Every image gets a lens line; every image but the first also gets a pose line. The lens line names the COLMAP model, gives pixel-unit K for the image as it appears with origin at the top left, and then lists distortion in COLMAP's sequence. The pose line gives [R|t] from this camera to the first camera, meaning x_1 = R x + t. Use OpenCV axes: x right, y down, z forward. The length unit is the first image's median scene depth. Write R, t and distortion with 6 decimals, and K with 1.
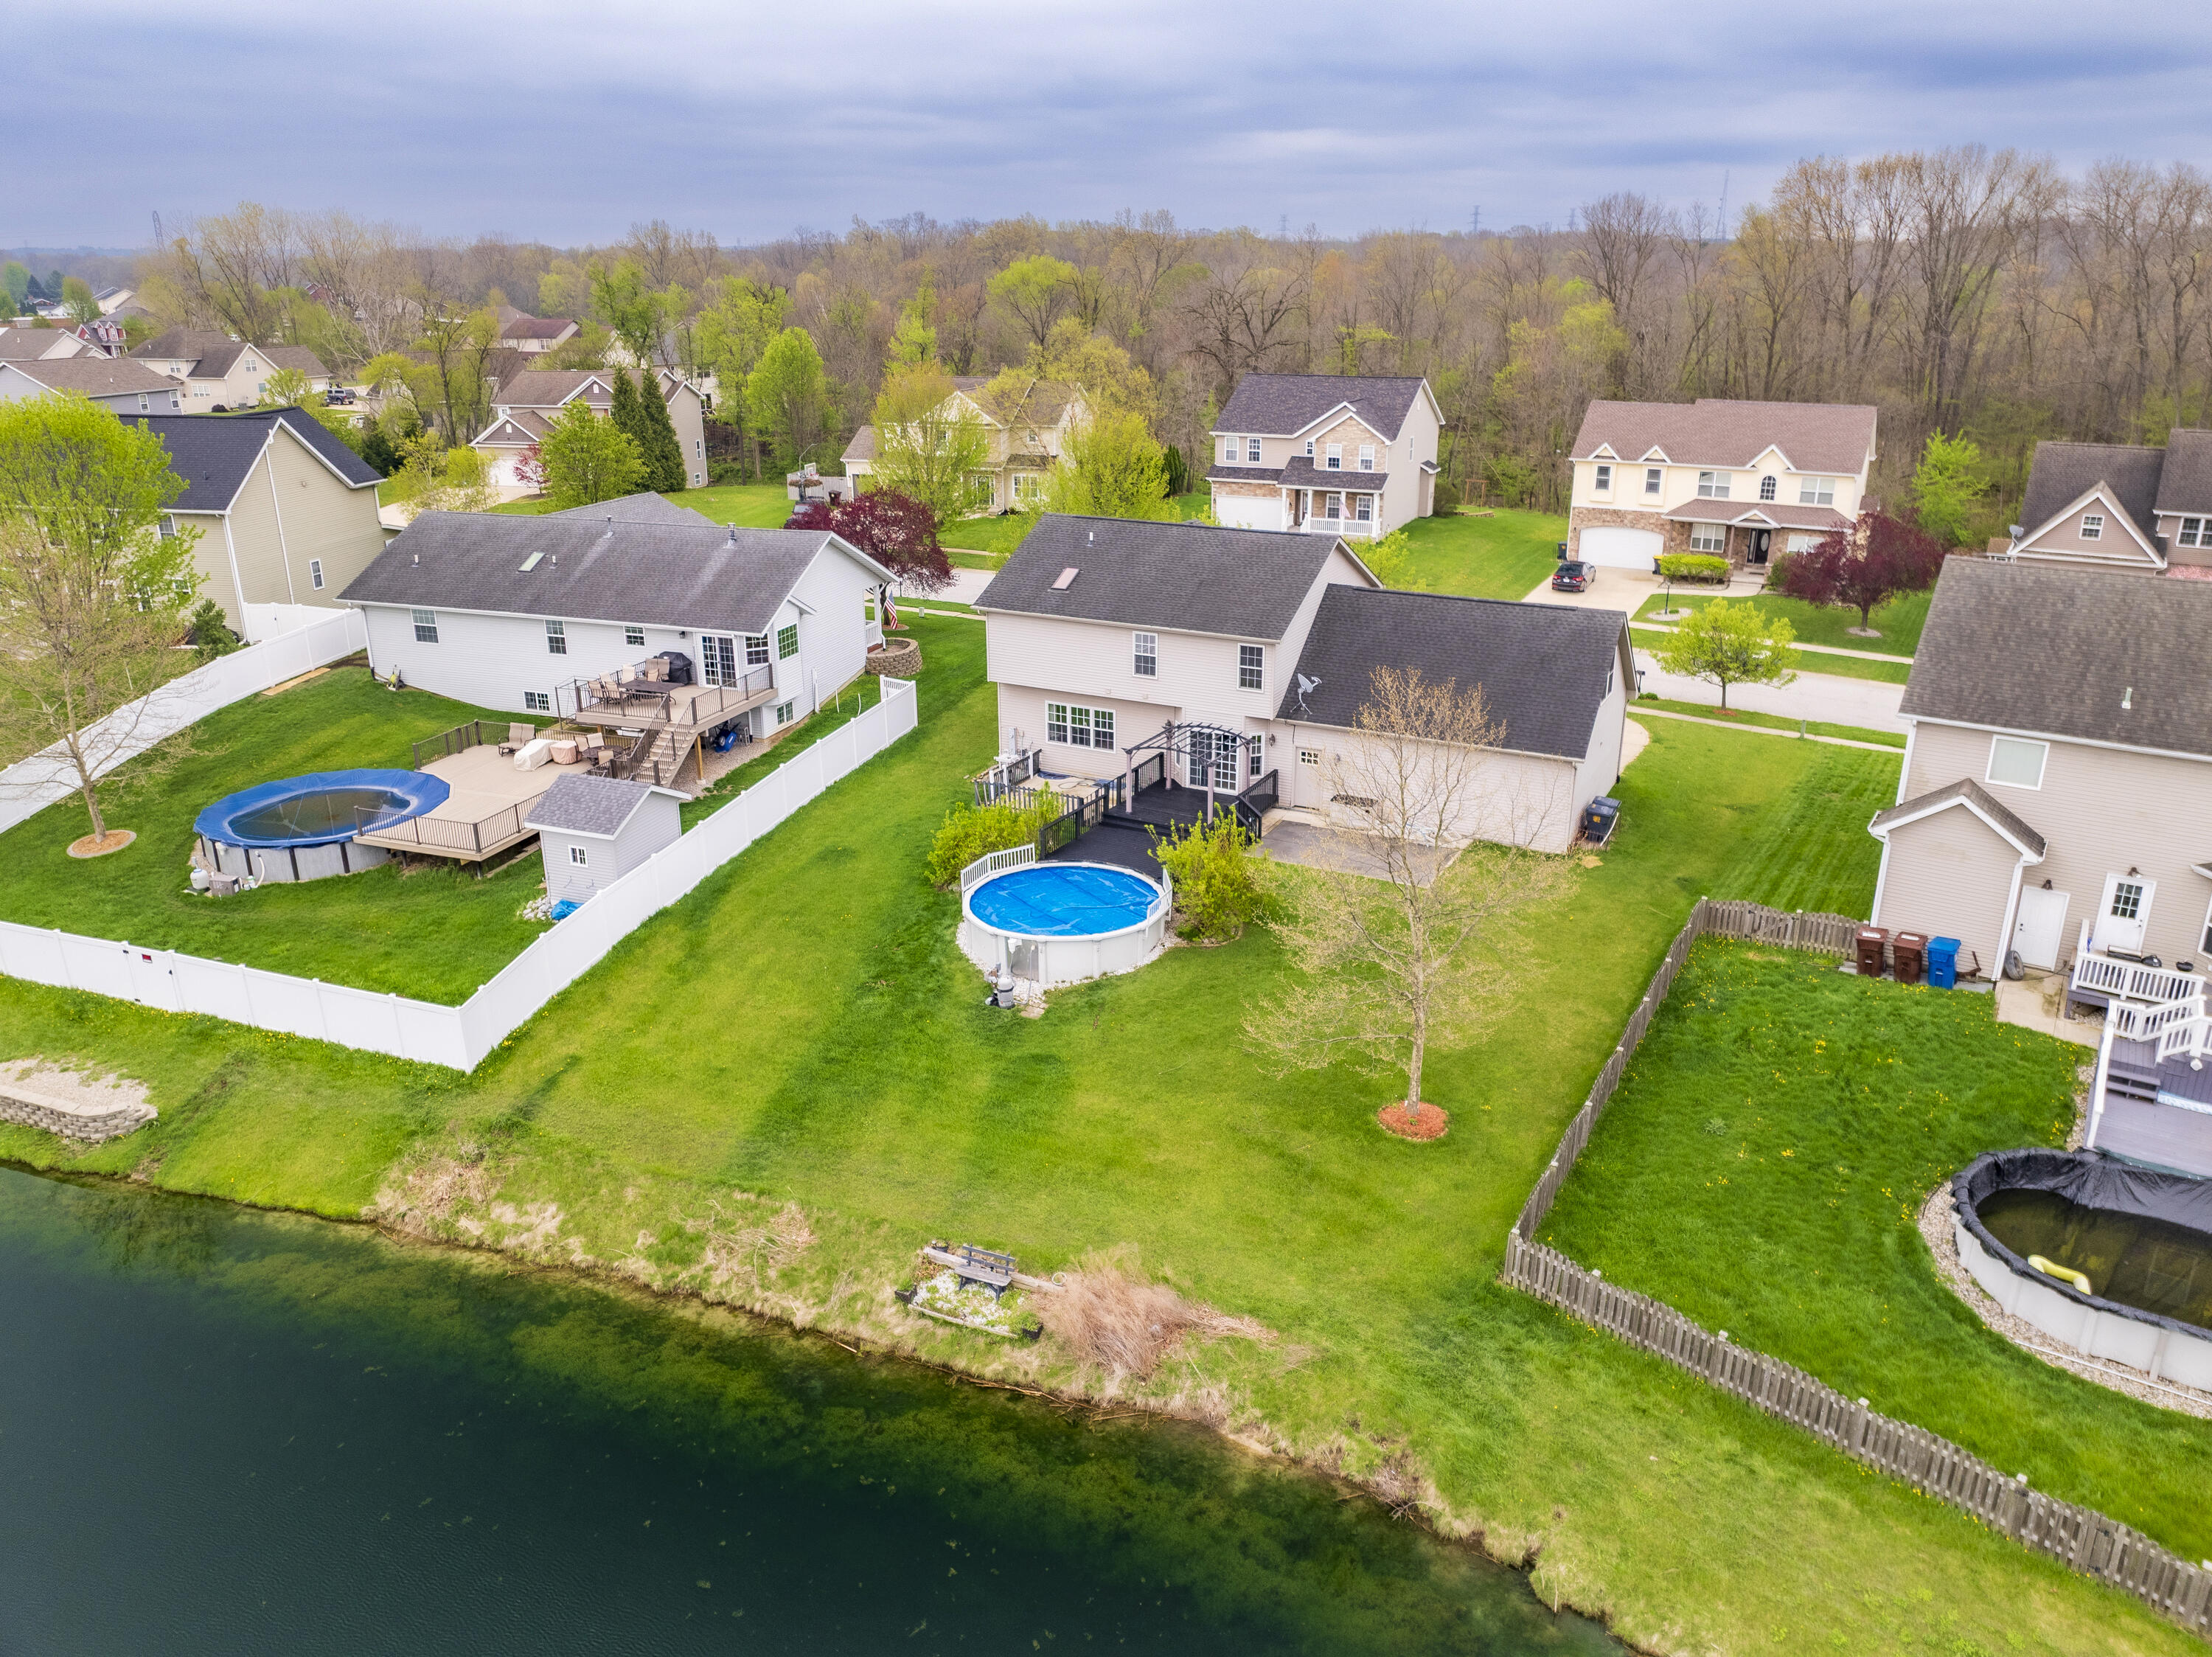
lens RADIAL K [[1562.4, 0, 1108.4], [0, 1562.4, 825.8], [0, 0, 1]] dist [-0.034381, 0.020947]
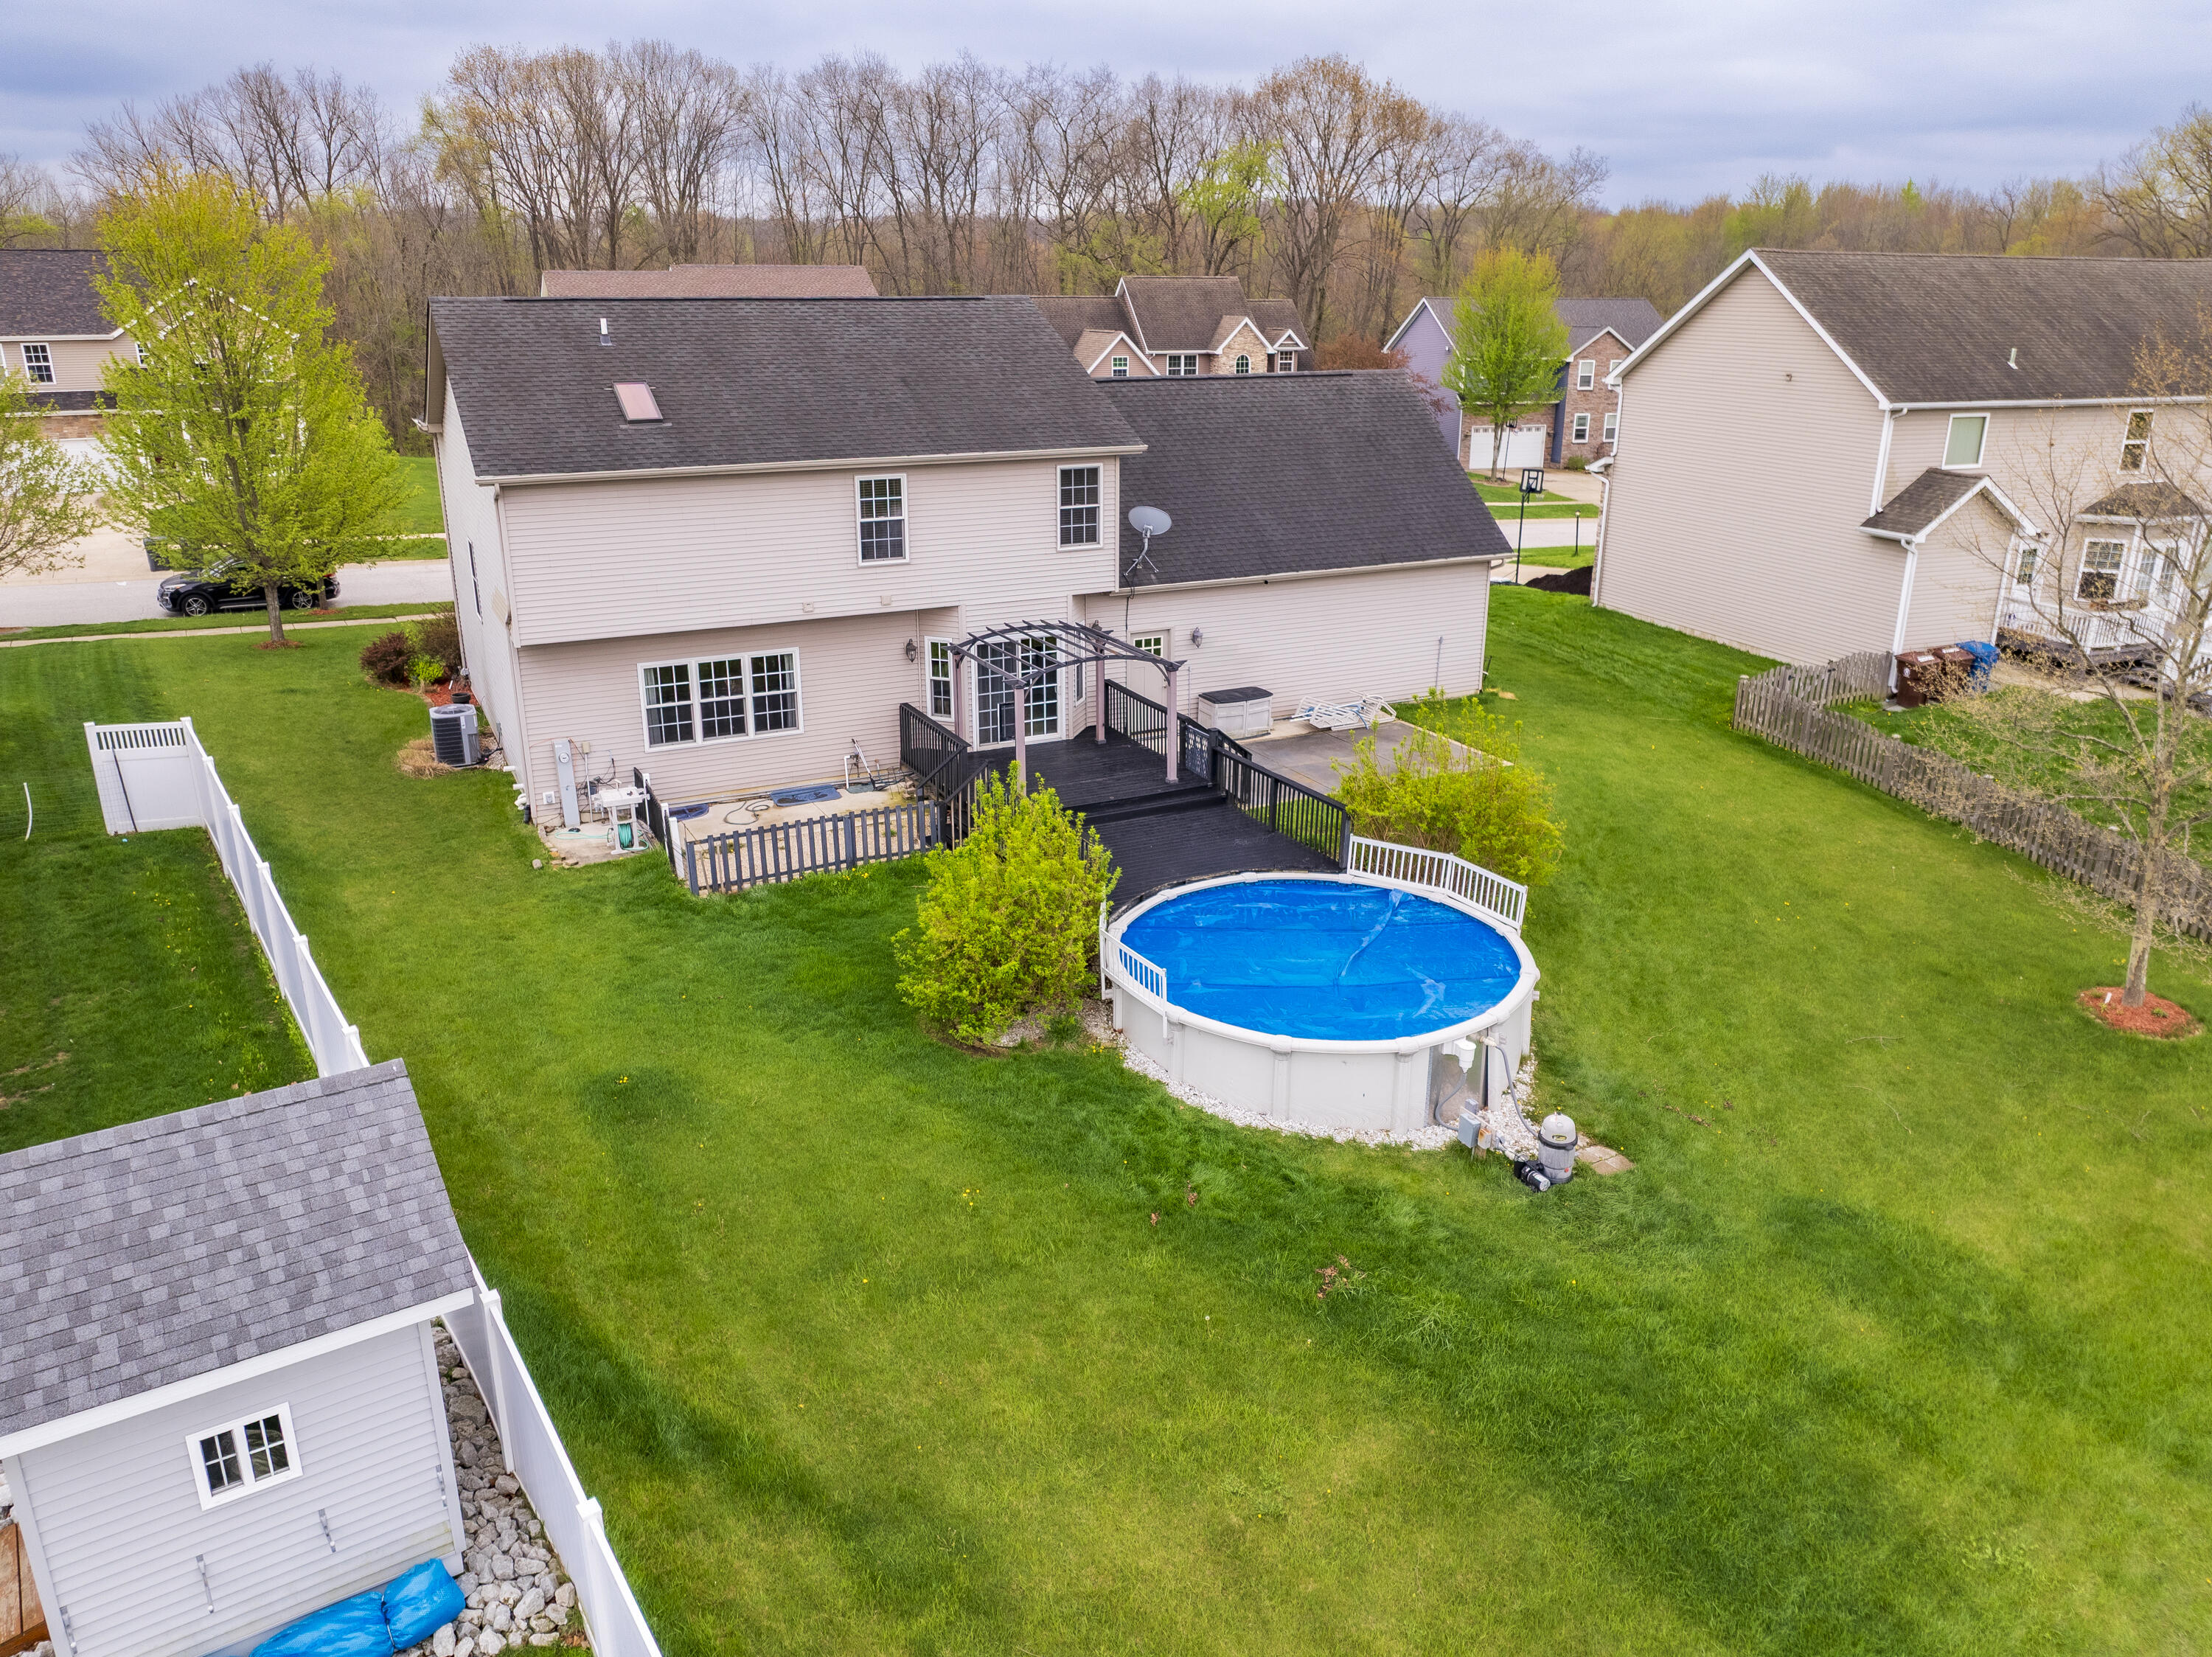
lens RADIAL K [[1562.4, 0, 1108.5], [0, 1562.4, 820.9], [0, 0, 1]] dist [-0.034381, 0.020947]
pose [[0.574473, -0.262593, 0.775258, -0.376023], [0.271041, 0.954736, 0.122542, -0.058946], [-0.772345, 0.139729, 0.619644, 0.657976]]
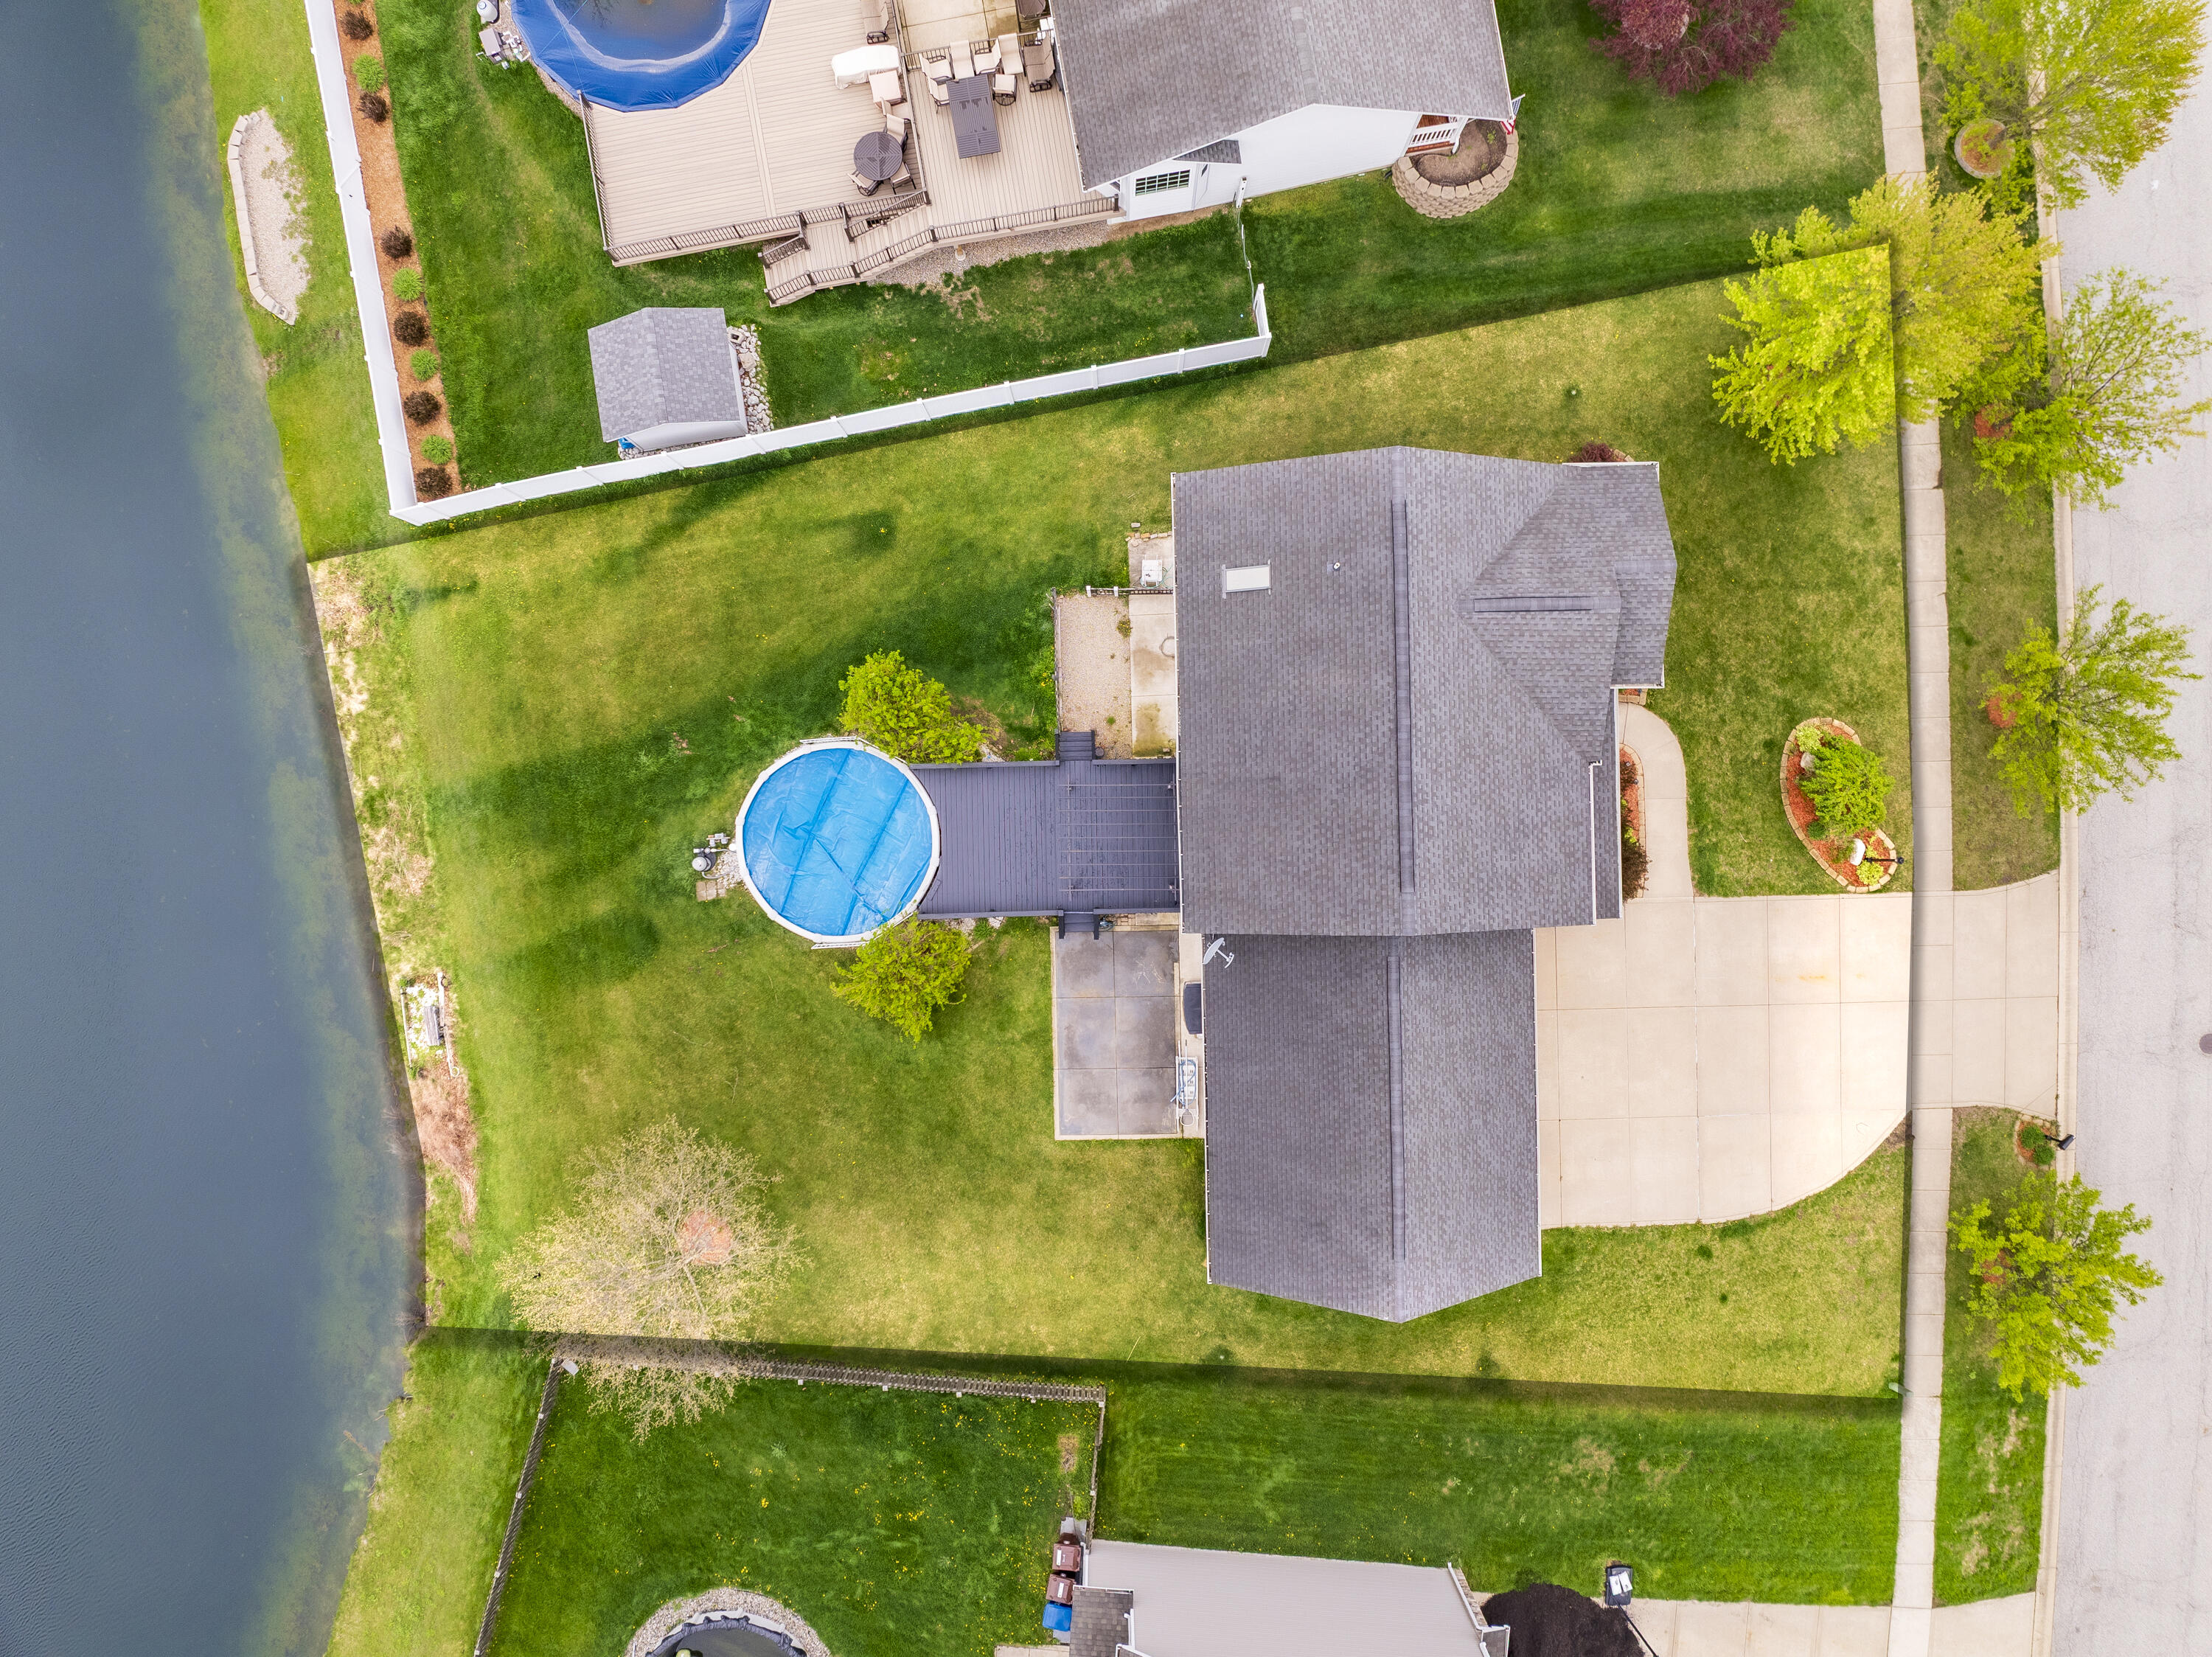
lens RADIAL K [[1562.4, 0, 1099.5], [0, 1562.4, 828.0], [0, 0, 1]] dist [-0.034381, 0.020947]
pose [[0.486743, 0.873543, 0.002011, 0.039507], [-0.289689, 0.159244, 0.943781, -0.845024], [0.824113, -0.459961, 0.330566, 0.713136]]
